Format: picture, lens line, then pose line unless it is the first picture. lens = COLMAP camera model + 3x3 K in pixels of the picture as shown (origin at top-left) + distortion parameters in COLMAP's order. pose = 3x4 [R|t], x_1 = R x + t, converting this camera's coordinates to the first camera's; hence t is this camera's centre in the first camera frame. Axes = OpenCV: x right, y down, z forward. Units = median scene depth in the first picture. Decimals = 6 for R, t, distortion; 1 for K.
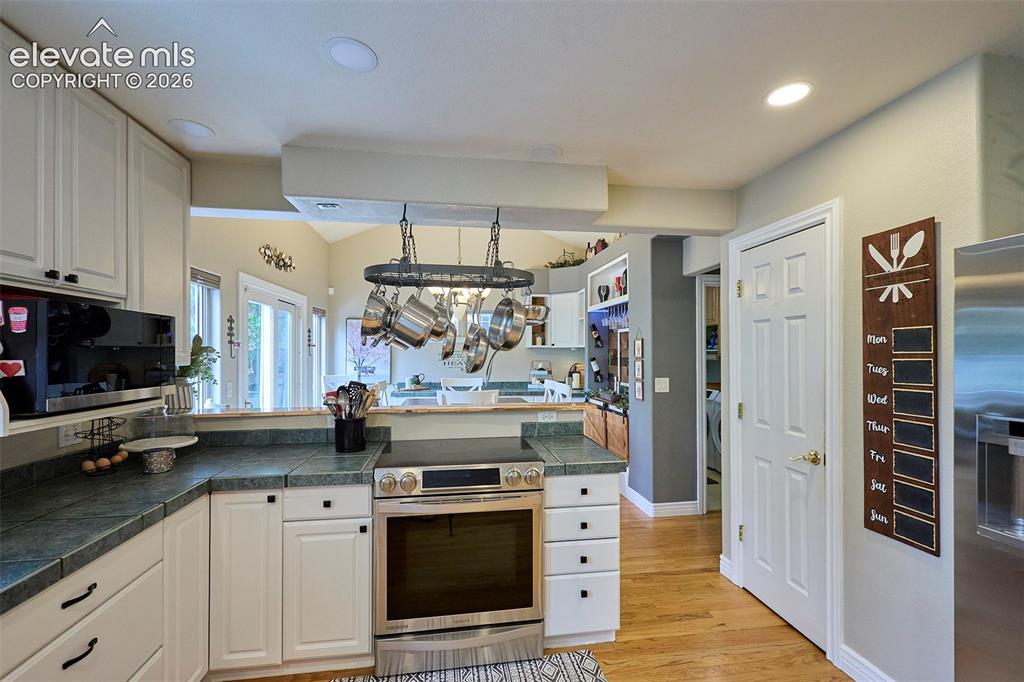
lens RADIAL K [[443.2, 0, 510.1], [0, 443.2, 352.5], [0, 0, 1]] dist [0.003787, -0.000513]
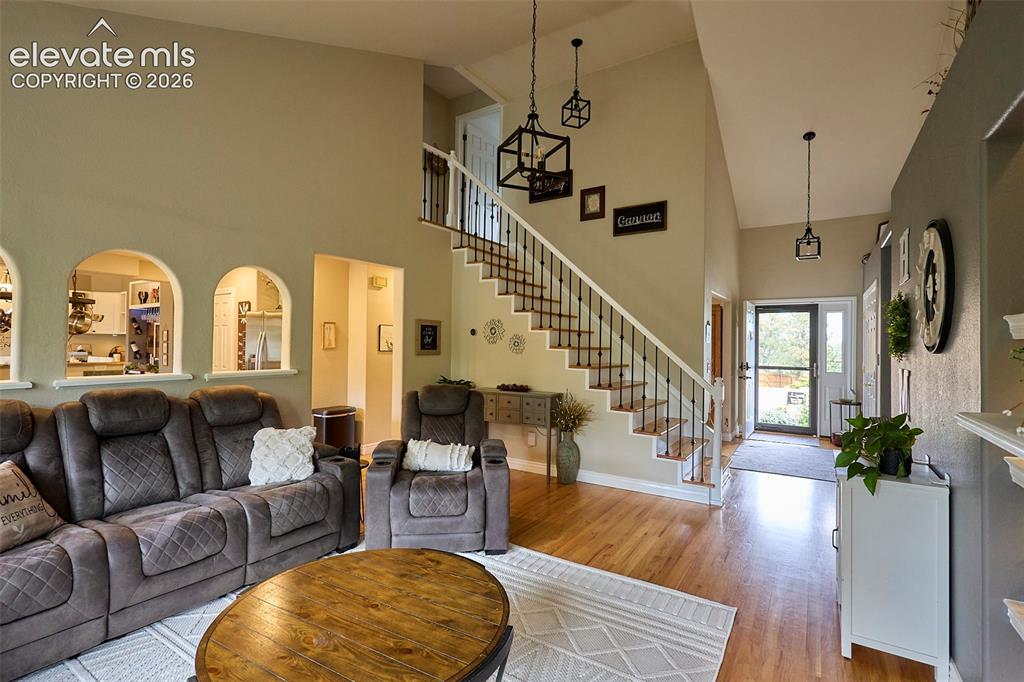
lens RADIAL K [[467.2, 0, 511.8], [0, 467.2, 342.0], [0, 0, 1]] dist [0.002494, -0.000436]
pose [[0.657054, 0.016008, 0.753674, -0.381179], [-0.013761, 0.999863, -0.009240, 0.025704], [-0.753718, -0.004300, 0.657184, -2.361378]]
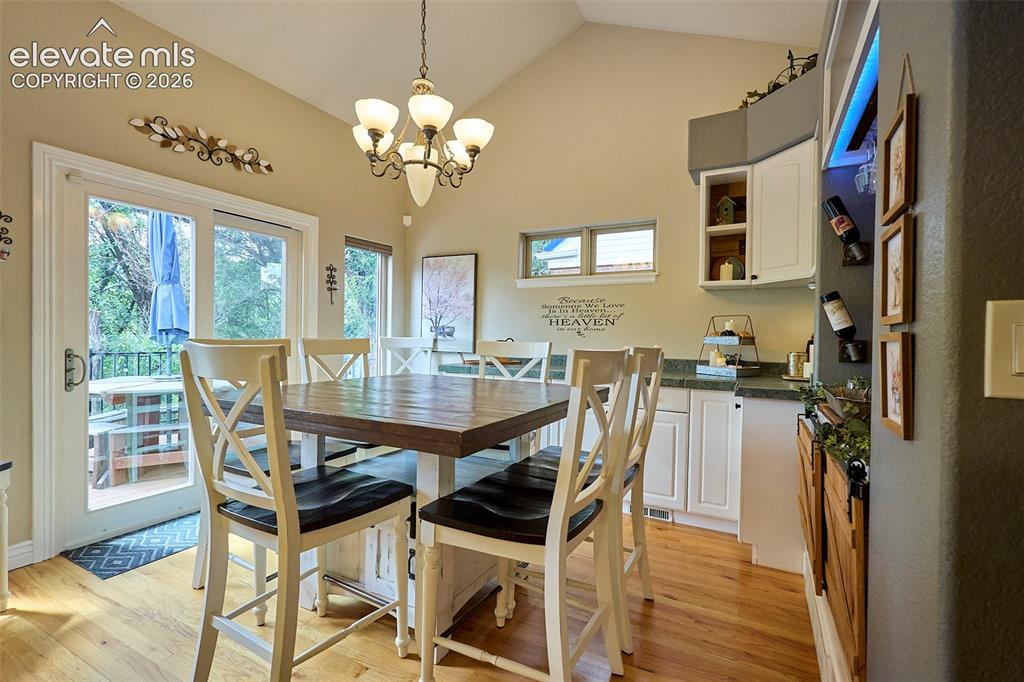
lens RADIAL K [[467.2, 0, 523.0], [0, 467.2, 340.1], [0, 0, 1]] dist [0.002494, -0.000436]
pose [[0.803794, 0.014925, -0.594720, 0.512760], [-0.015570, 0.999871, 0.004048, 0.126737], [0.594704, 0.006006, 0.803922, 1.339281]]
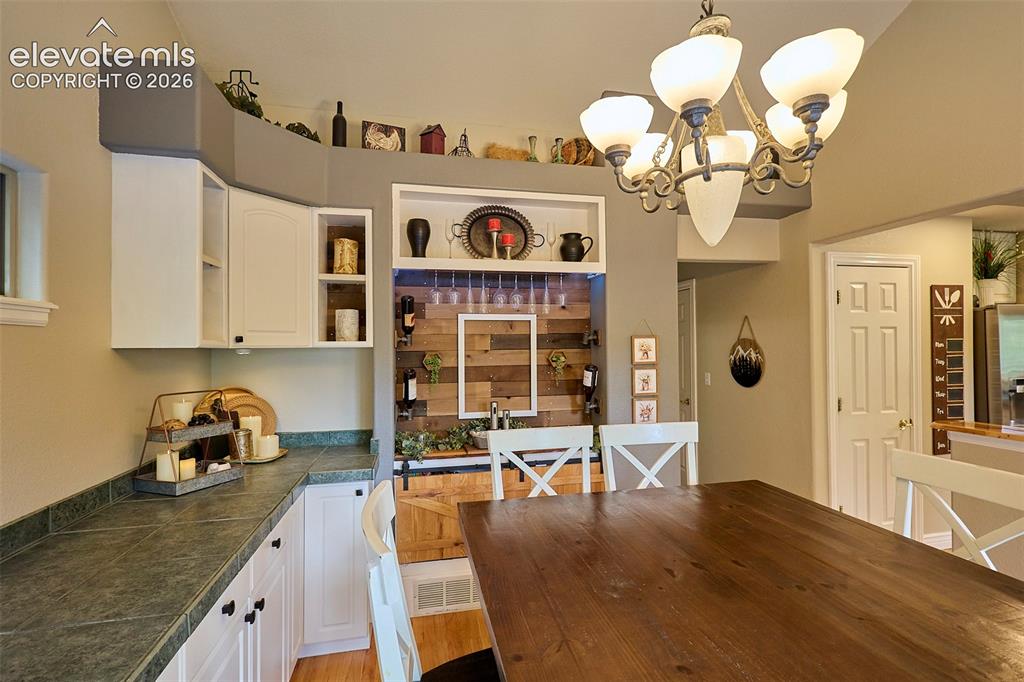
lens RADIAL K [[467.2, 0, 516.1], [0, 467.2, 342.0], [0, 0, 1]] dist [0.002494, -0.000436]
pose [[-0.056717, 0.011073, 0.998329, -0.813522], [0.008407, 0.999908, -0.010613, -0.030445], [-0.998355, 0.007791, -0.056805, 2.424096]]
